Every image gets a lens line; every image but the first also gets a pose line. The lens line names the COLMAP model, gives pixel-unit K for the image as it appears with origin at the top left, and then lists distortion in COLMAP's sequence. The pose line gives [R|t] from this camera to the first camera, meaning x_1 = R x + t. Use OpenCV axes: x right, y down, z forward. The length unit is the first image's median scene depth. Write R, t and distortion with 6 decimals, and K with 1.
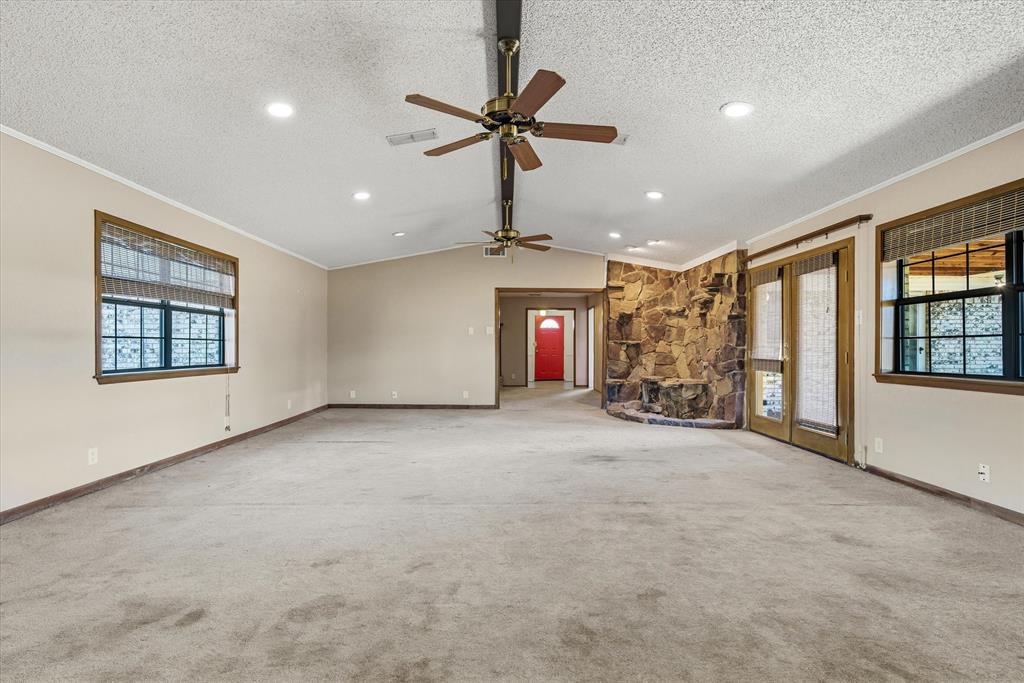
lens RADIAL K [[483.0, 0, 507.5], [0, 483.0, 347.4], [0, 0, 1]] dist [-0.000621, 0.000323]
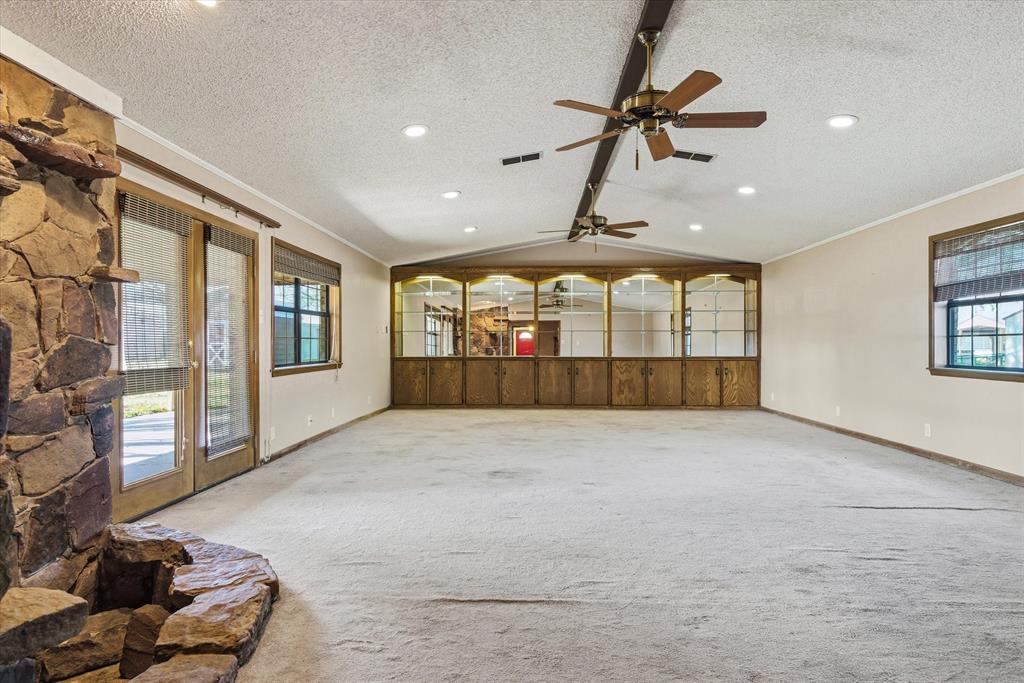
lens RADIAL K [[572.8, 0, 512.0], [0, 572.8, 341.5], [0, 0, 1]] dist [-0.002574, -0.000469]
pose [[-0.999076, 0.000900, 0.042975, 0.081155], [0.000736, 0.999992, -0.003830, -0.002294], [-0.042978, -0.003795, -0.999069, 1.172801]]
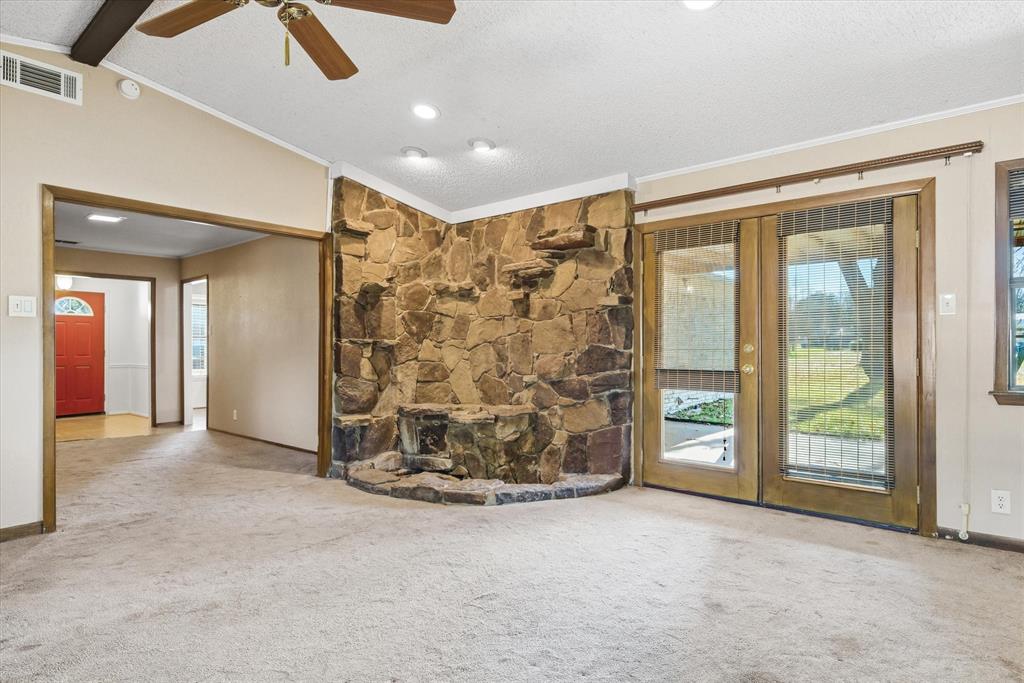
lens RADIAL K [[557.4, 0, 510.4], [0, 557.4, 346.2], [0, 0, 1]] dist [-0.001069, -0.000901]
pose [[0.652809, 0.000320, 0.757522, -0.115410], [0.004296, 0.999982, -0.004124, -0.003025], [-0.757510, 0.005946, 0.652796, 0.514679]]
